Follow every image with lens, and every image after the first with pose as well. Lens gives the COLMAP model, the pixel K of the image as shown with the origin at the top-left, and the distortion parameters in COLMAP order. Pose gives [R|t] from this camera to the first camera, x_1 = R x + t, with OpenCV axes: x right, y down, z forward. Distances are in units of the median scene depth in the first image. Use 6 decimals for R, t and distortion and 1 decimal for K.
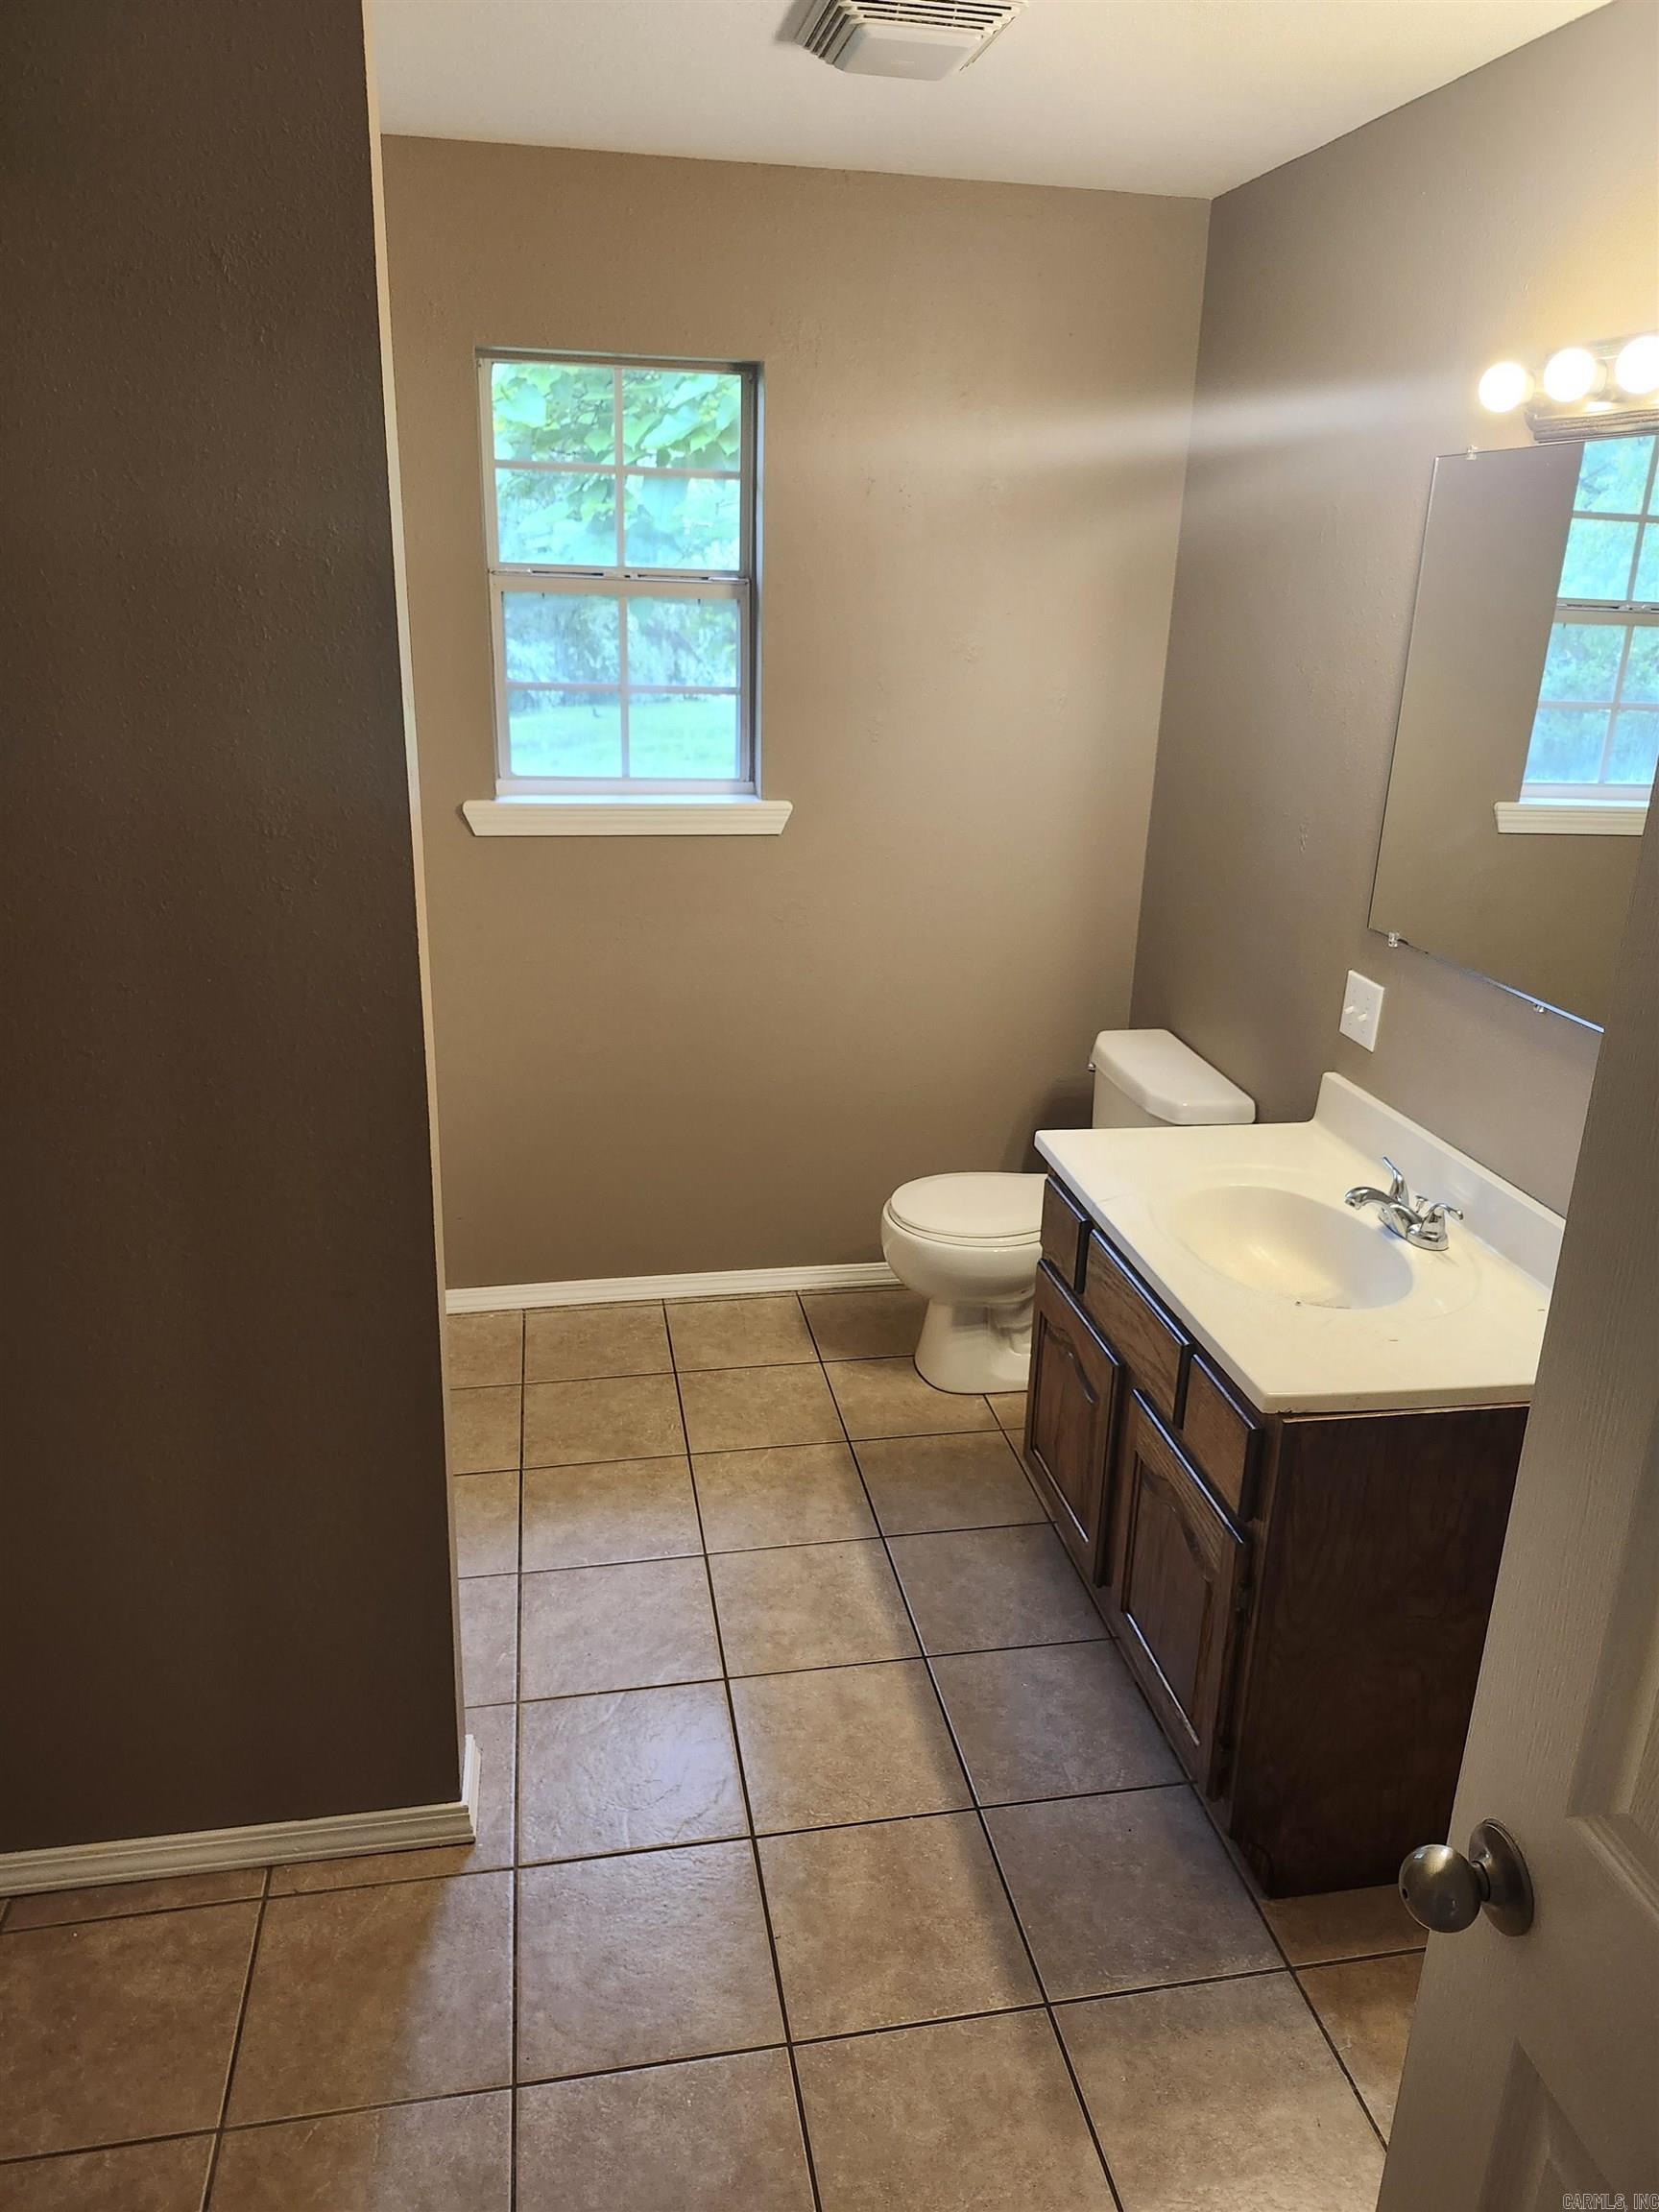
lens RADIAL K [[1532.4, 0, 862.4], [0, 1532.4, 1101.1], [0, 0, 1]] dist [0.147635, -0.202333]
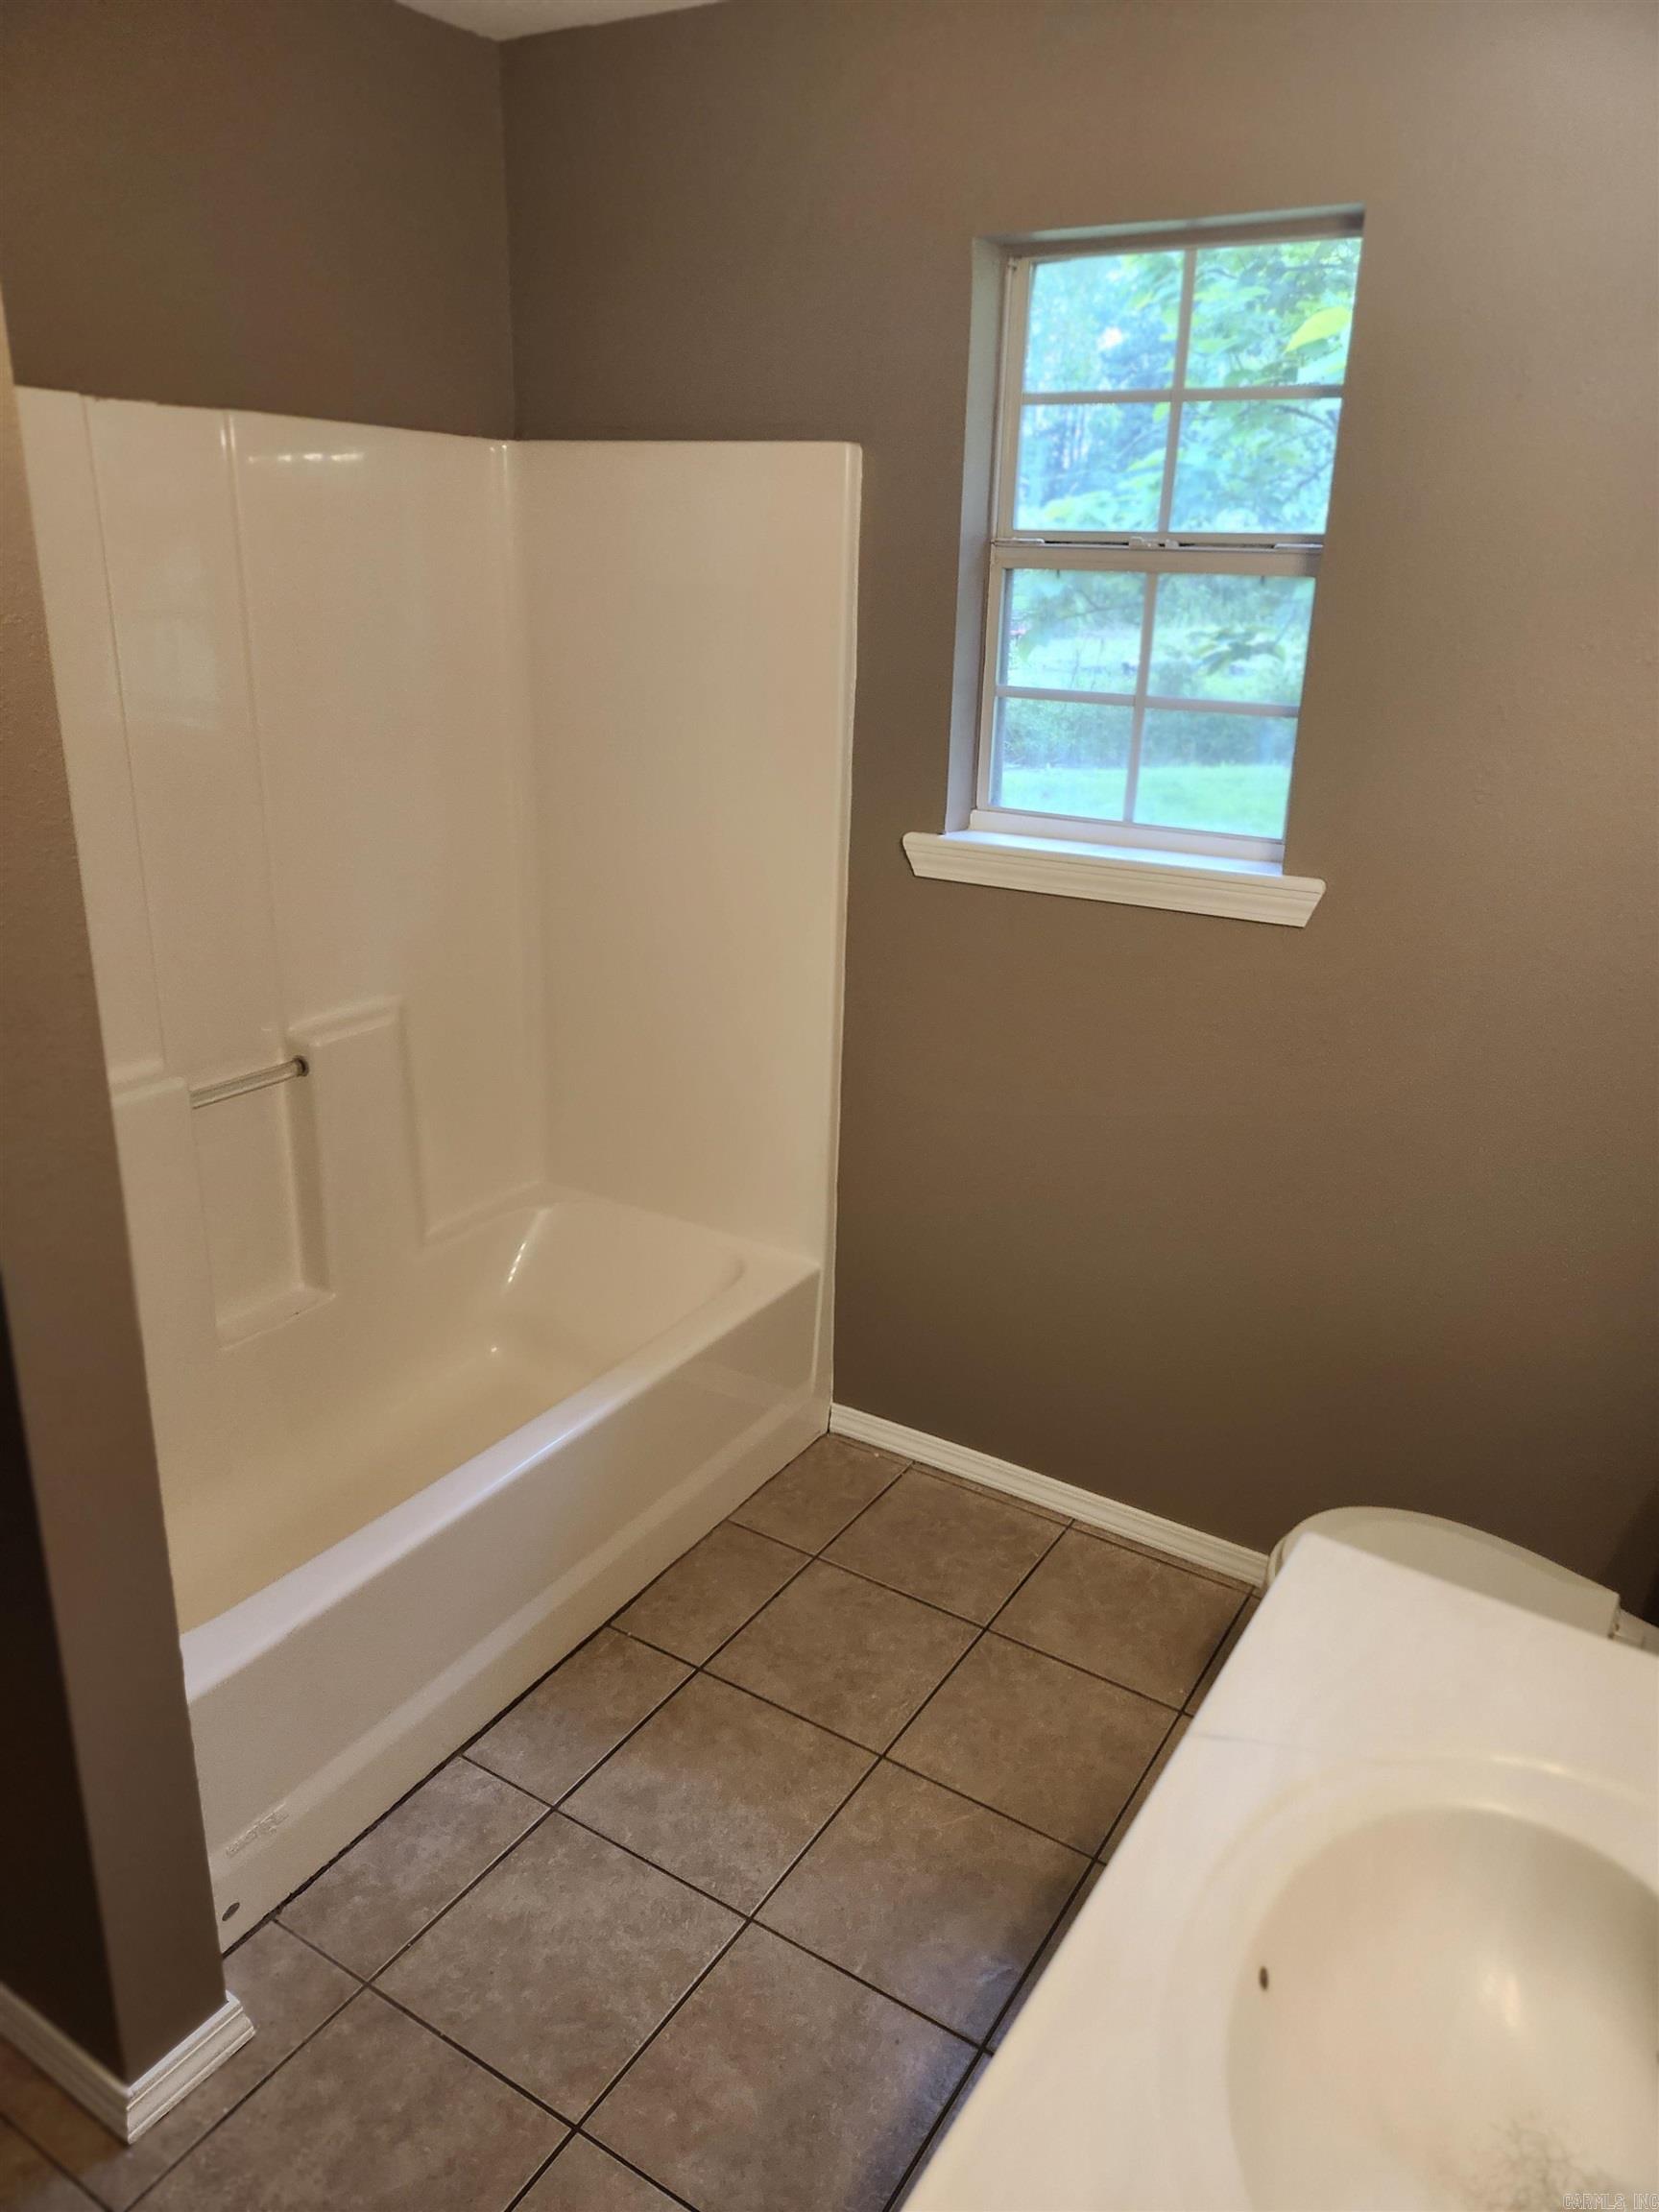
lens RADIAL K [[1532.4, 0, 862.4], [0, 1532.4, 1101.1], [0, 0, 1]] dist [0.147635, -0.202333]
pose [[0.735603, 0.219984, -0.640699, 0.259863], [-0.238058, 0.969425, 0.059531, -0.098409], [0.634205, 0.108732, 0.765481, 0.387837]]
